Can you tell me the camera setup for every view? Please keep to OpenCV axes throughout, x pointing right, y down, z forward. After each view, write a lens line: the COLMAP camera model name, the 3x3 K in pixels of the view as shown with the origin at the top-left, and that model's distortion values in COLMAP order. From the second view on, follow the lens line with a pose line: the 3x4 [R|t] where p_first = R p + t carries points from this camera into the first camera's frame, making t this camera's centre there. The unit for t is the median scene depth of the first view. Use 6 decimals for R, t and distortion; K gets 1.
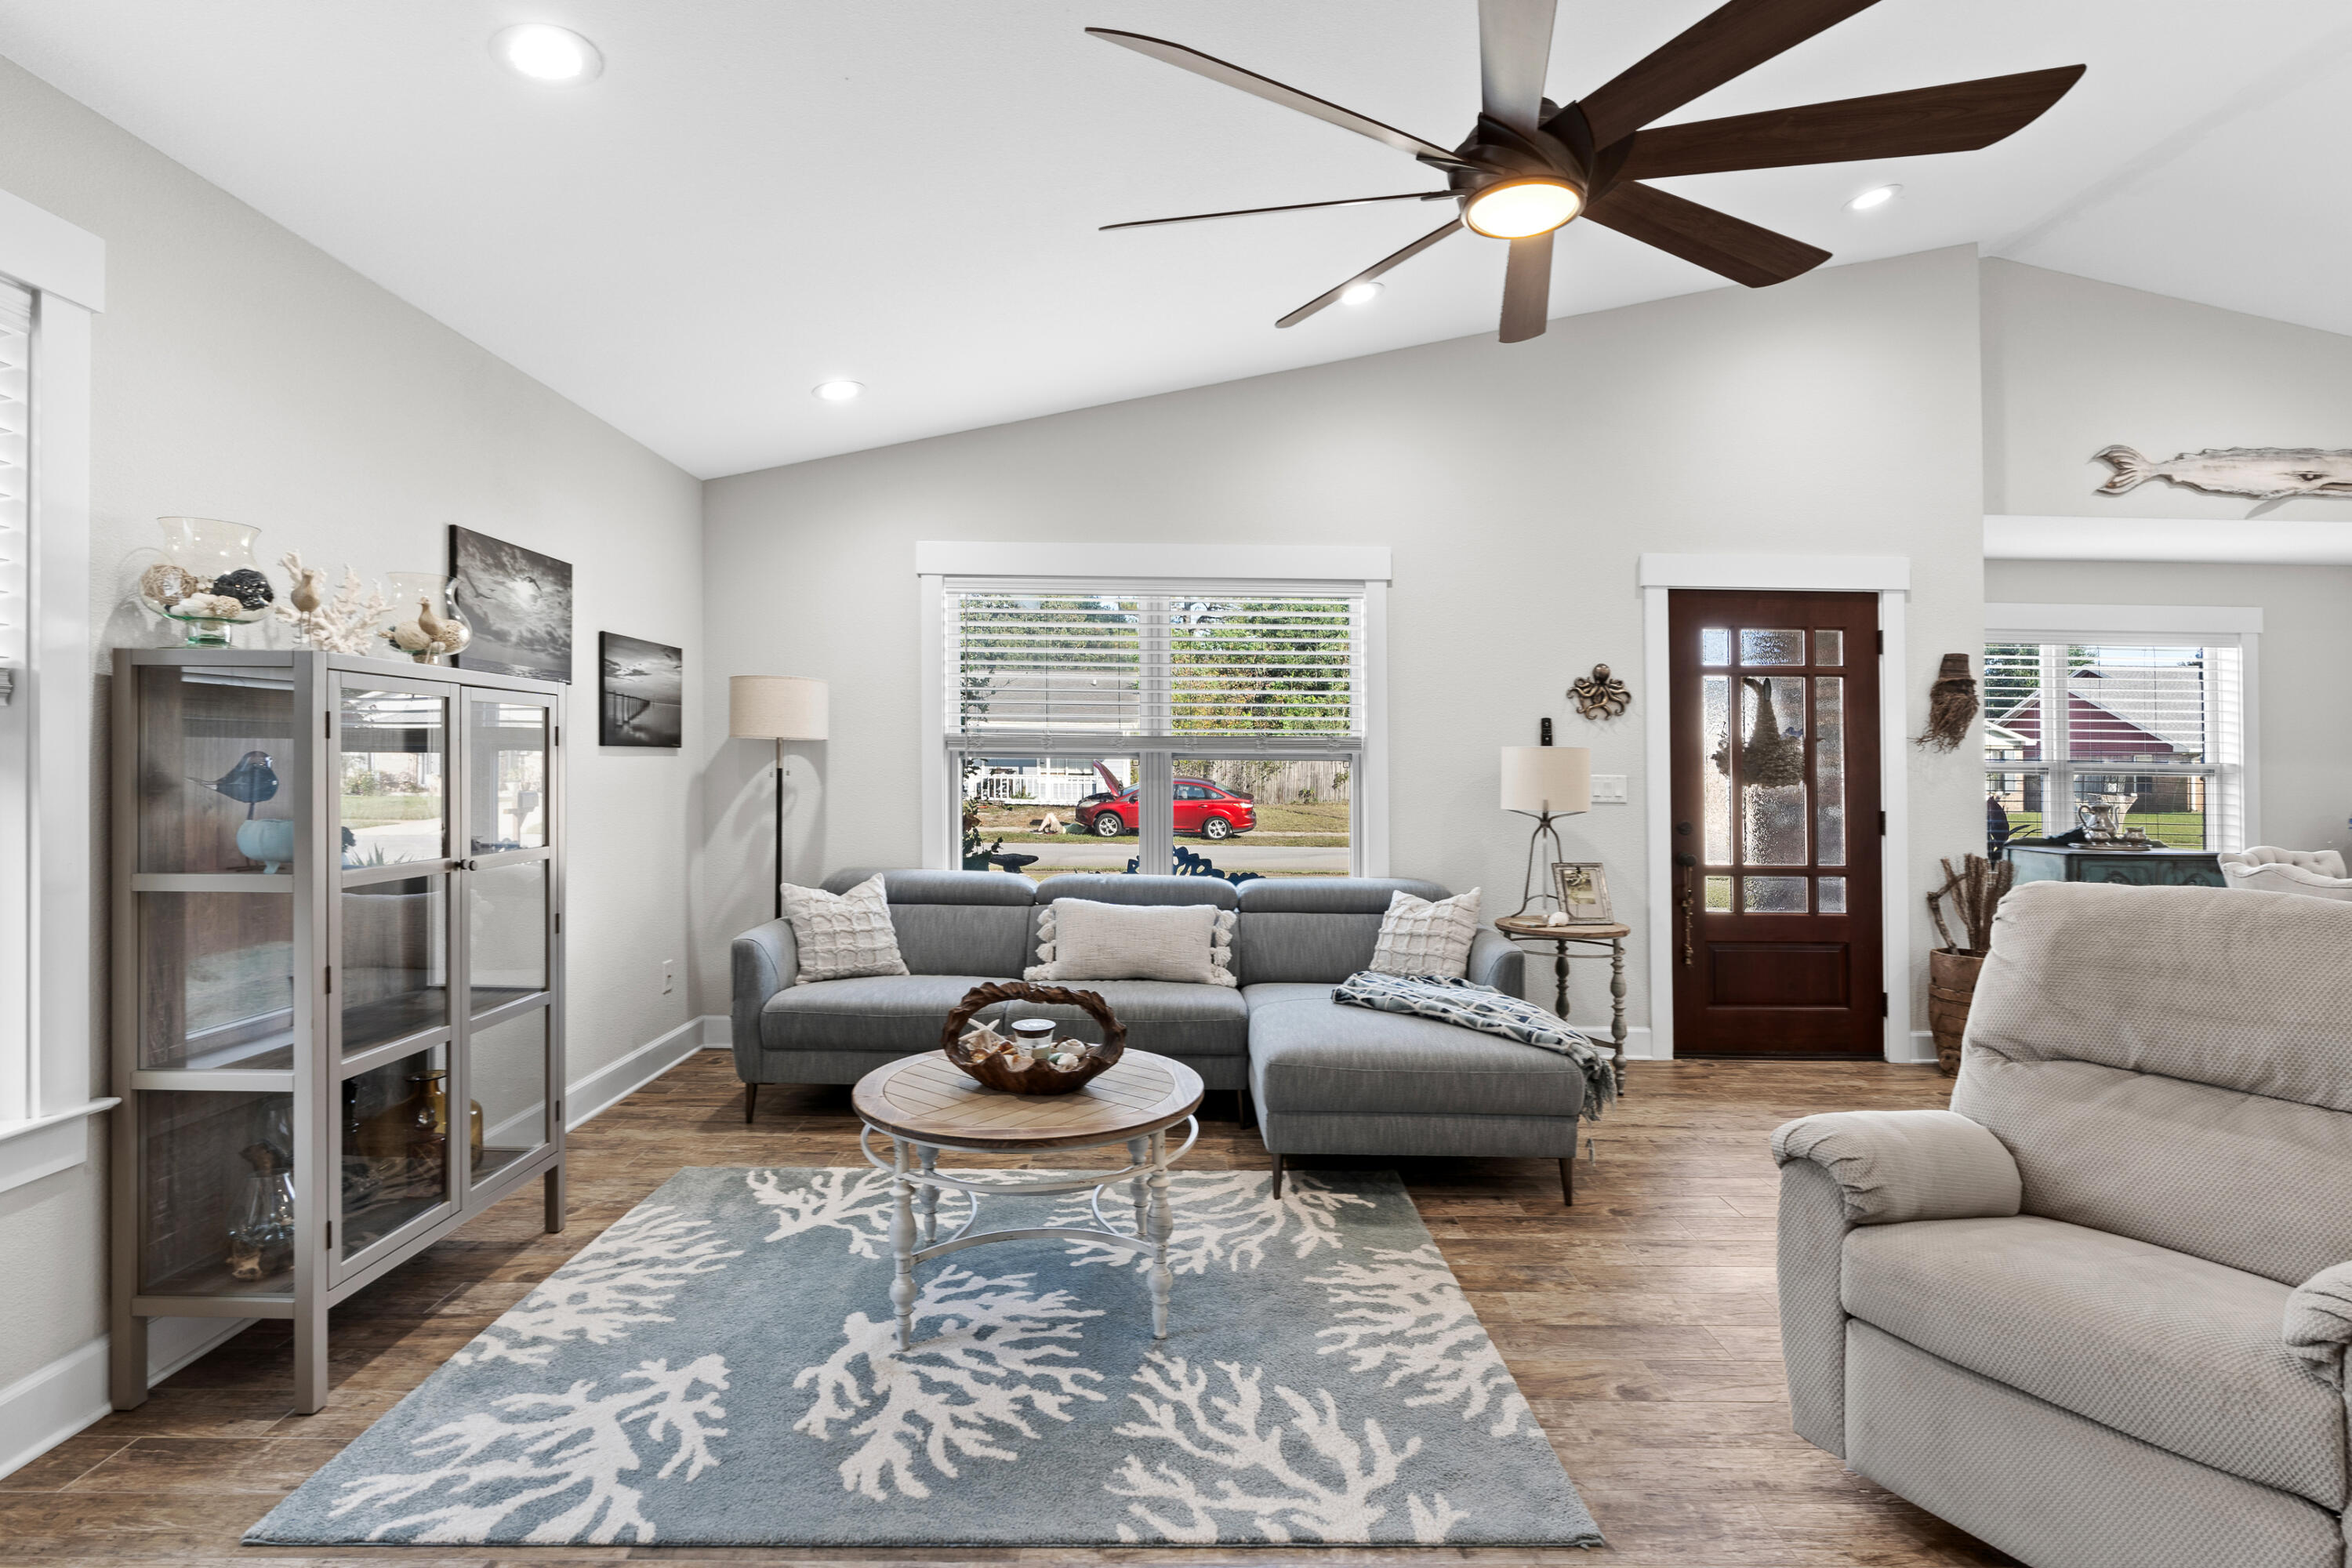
lens RADIAL K [[1102.5, 0, 1174.0], [0, 1102.5, 750.6], [0, 0, 1]] dist [-0.002550, 0.000919]
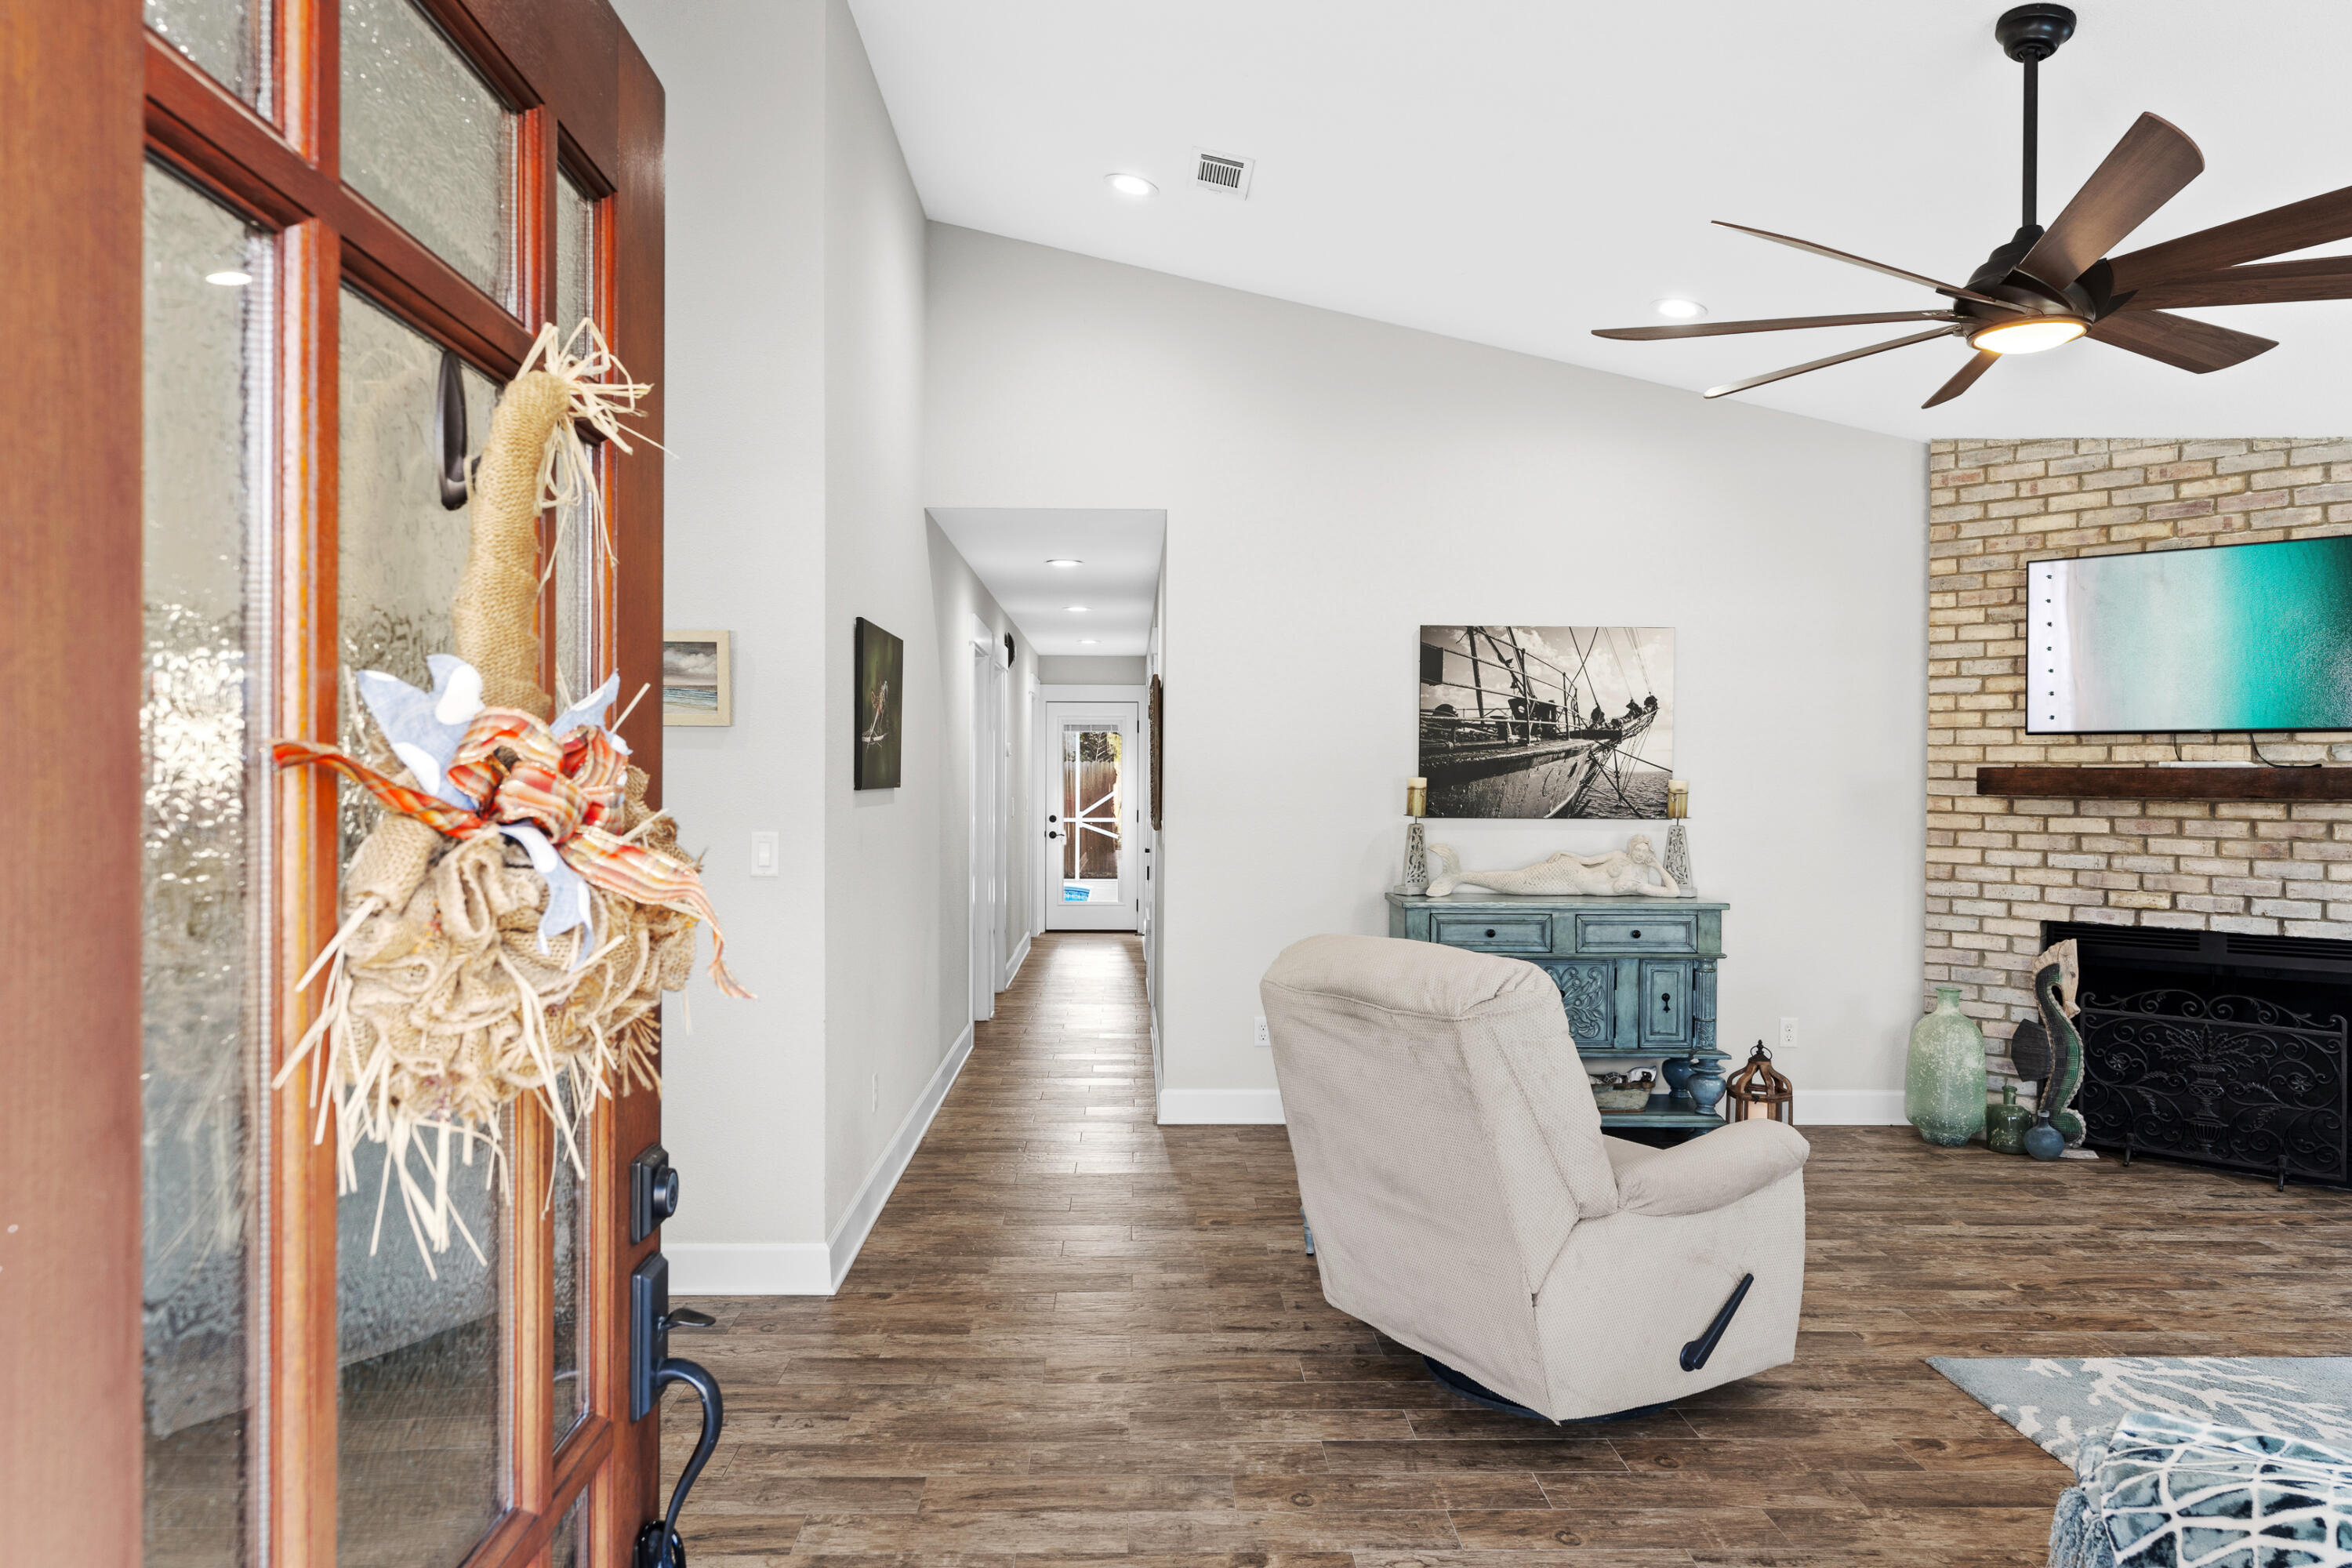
lens RADIAL K [[1502.6, 0, 1160.8], [0, 1502.6, 786.1], [0, 0, 1]] dist [0.000719, 0.001416]
pose [[-0.999644, -0.020073, -0.017562, 0.585131], [-0.019954, 0.999777, -0.006931, -0.010026], [0.017697, -0.006578, -0.999822, 1.197302]]
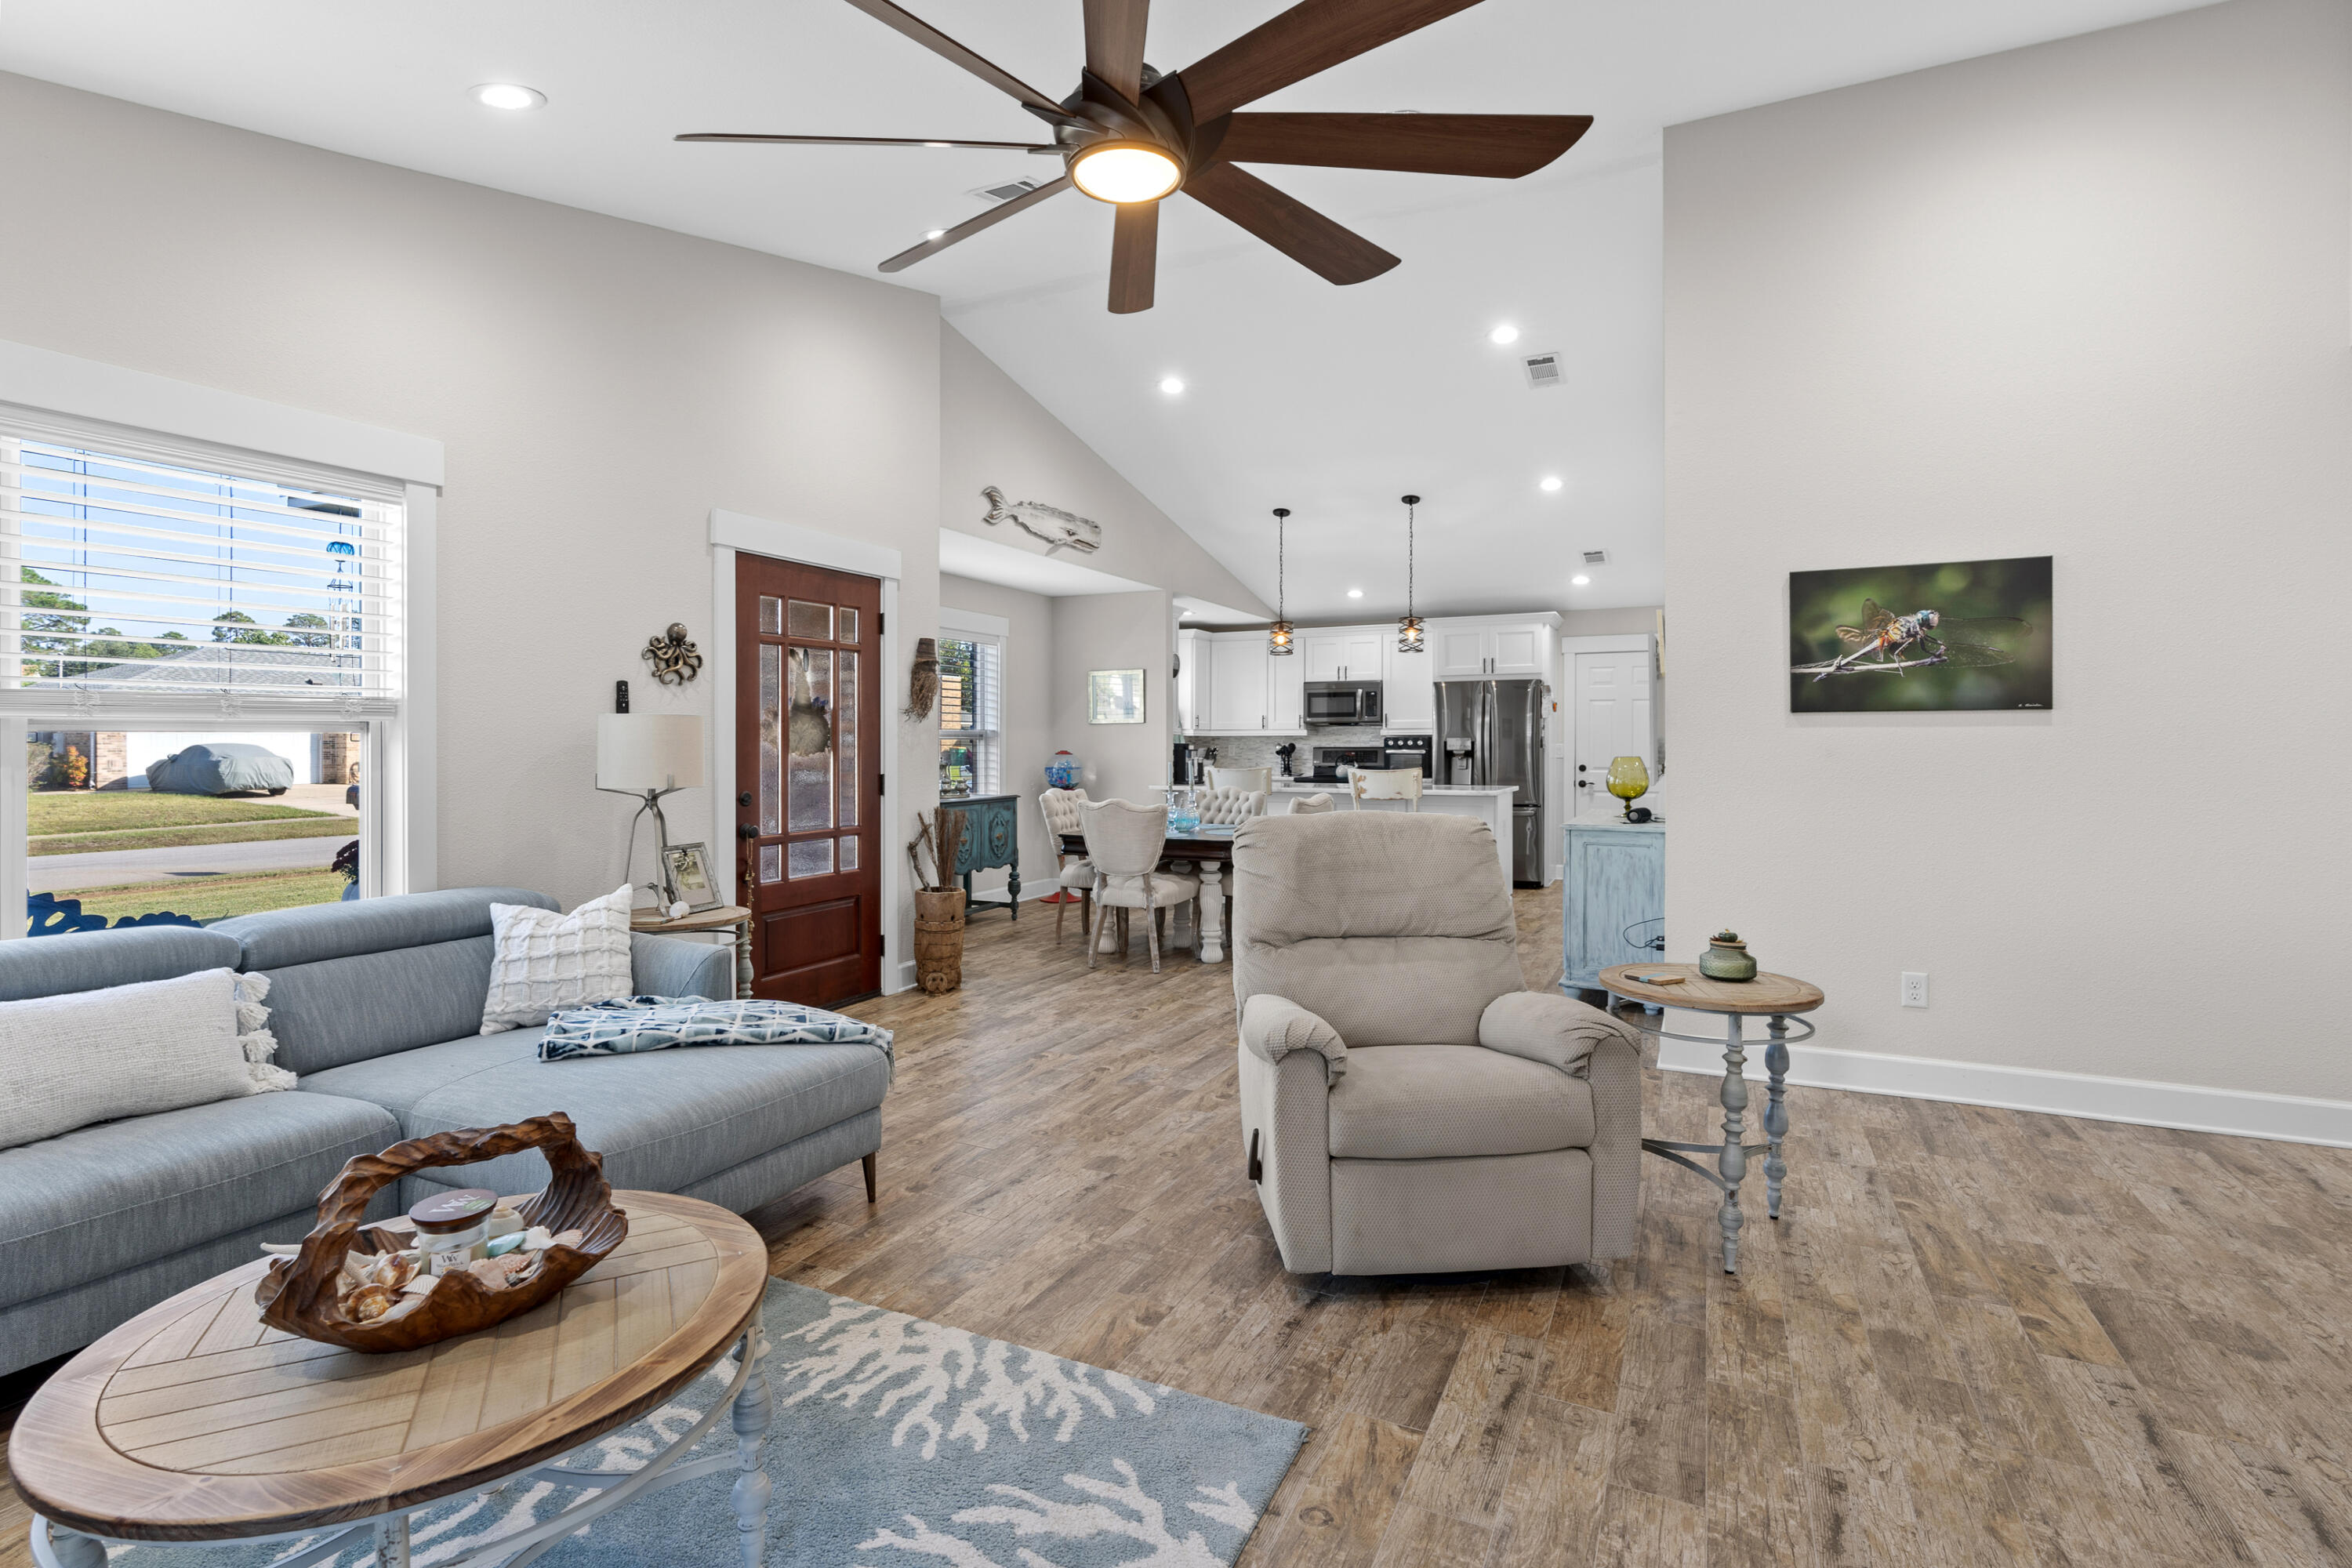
lens RADIAL K [[1125.4, 0, 1161.4], [0, 1125.4, 730.4], [0, 0, 1]] dist [-0.002210, 0.000554]
pose [[0.449773, -0.003794, 0.893135, -0.275861], [-0.006004, 0.999956, 0.007272, 0.000595], [-0.893123, -0.008633, 0.449730, 0.247142]]
